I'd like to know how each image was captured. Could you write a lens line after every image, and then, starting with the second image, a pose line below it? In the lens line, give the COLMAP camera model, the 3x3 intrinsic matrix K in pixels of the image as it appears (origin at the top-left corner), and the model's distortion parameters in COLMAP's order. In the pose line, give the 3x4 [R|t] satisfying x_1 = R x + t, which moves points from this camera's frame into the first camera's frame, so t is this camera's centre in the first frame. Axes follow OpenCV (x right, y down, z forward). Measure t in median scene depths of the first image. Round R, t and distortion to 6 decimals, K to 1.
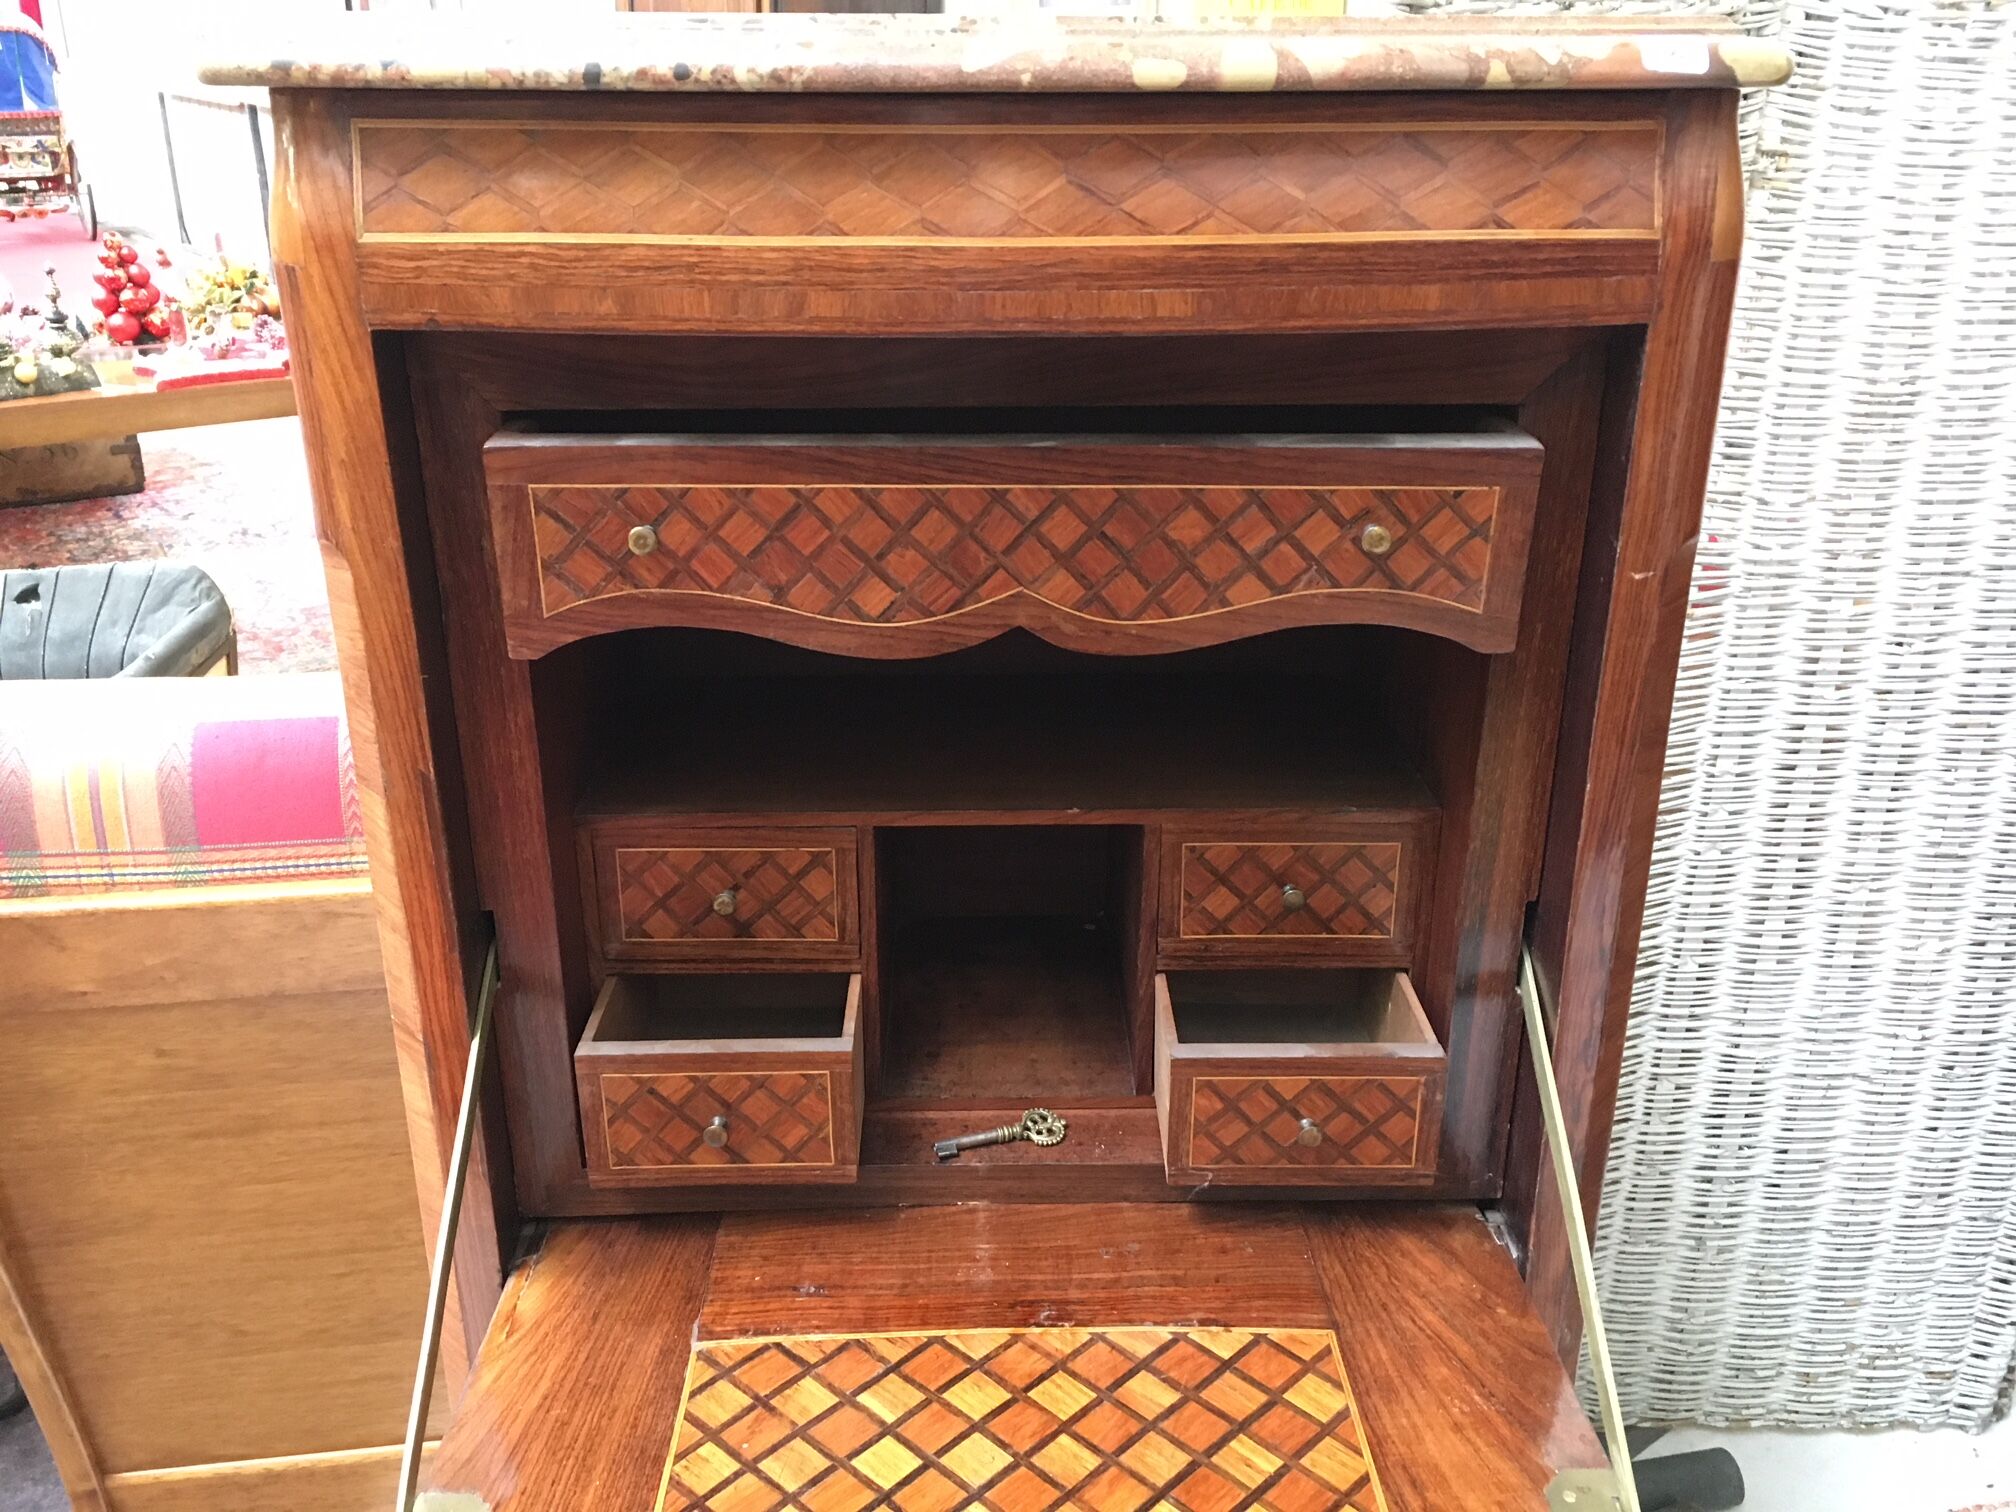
lens RADIAL K [[1695.6, 0, 1019.6], [0, 1695.6, 745.5], [0, 0, 1]] dist [0.026773, -0.013979]
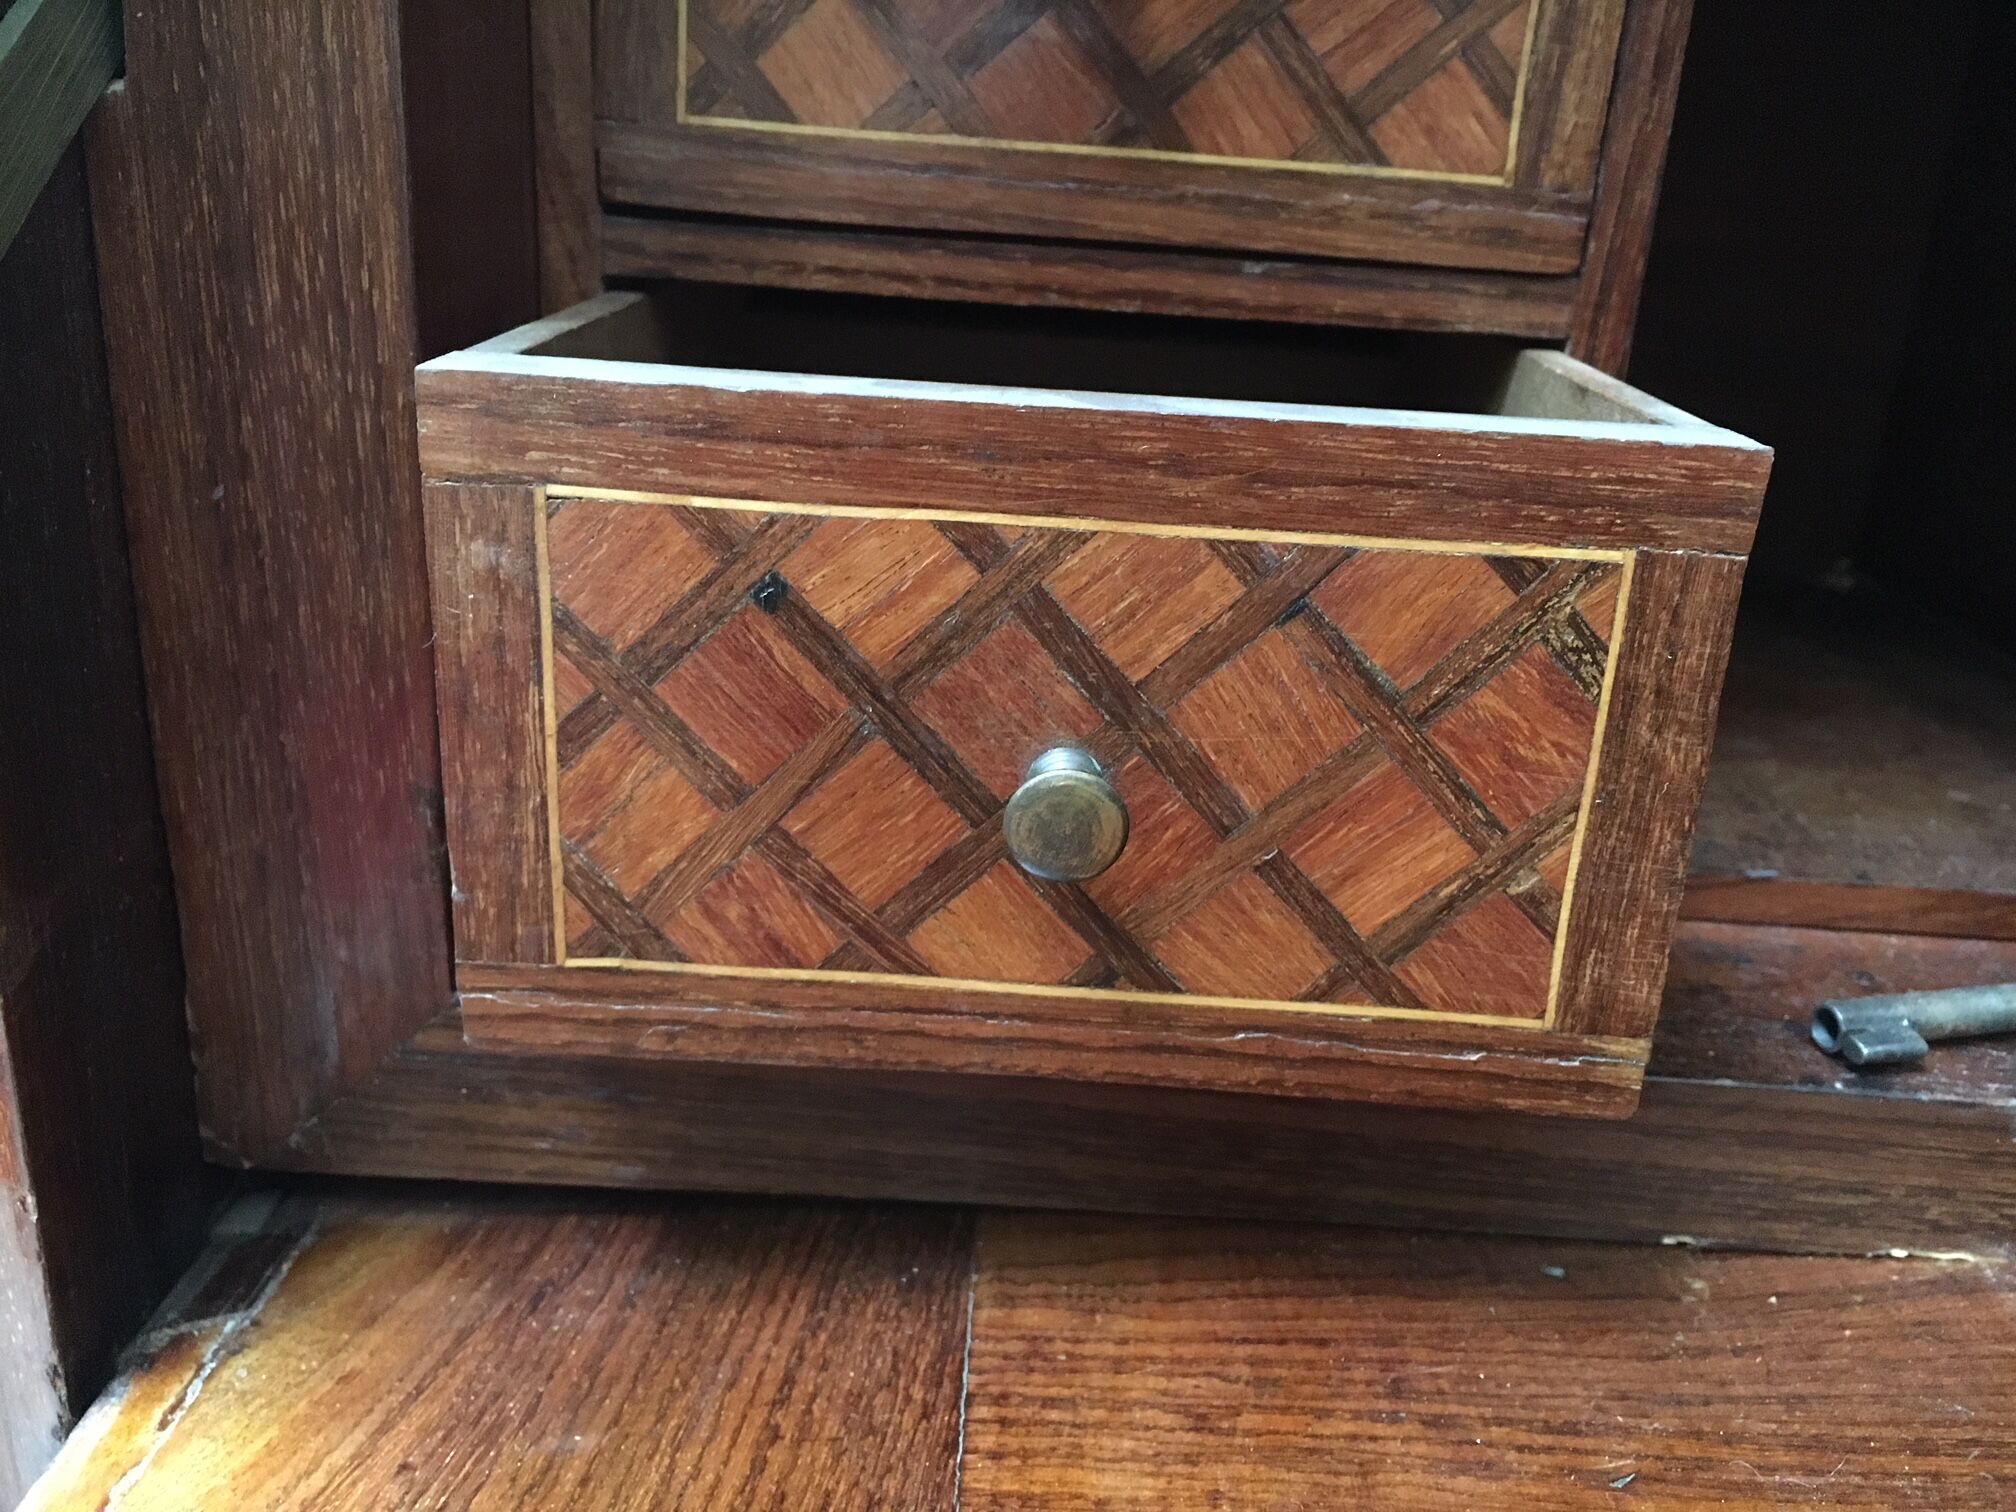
lens RADIAL K [[1695.6, 0, 994.7], [0, 1695.6, 763.8], [0, 0, 1]] dist [0.026773, -0.013979]
pose [[0.996842, 0.072878, -0.031543, -0.177559], [-0.073689, 0.996959, -0.025368, 0.223700], [0.029599, 0.027613, 0.999180, 0.775637]]
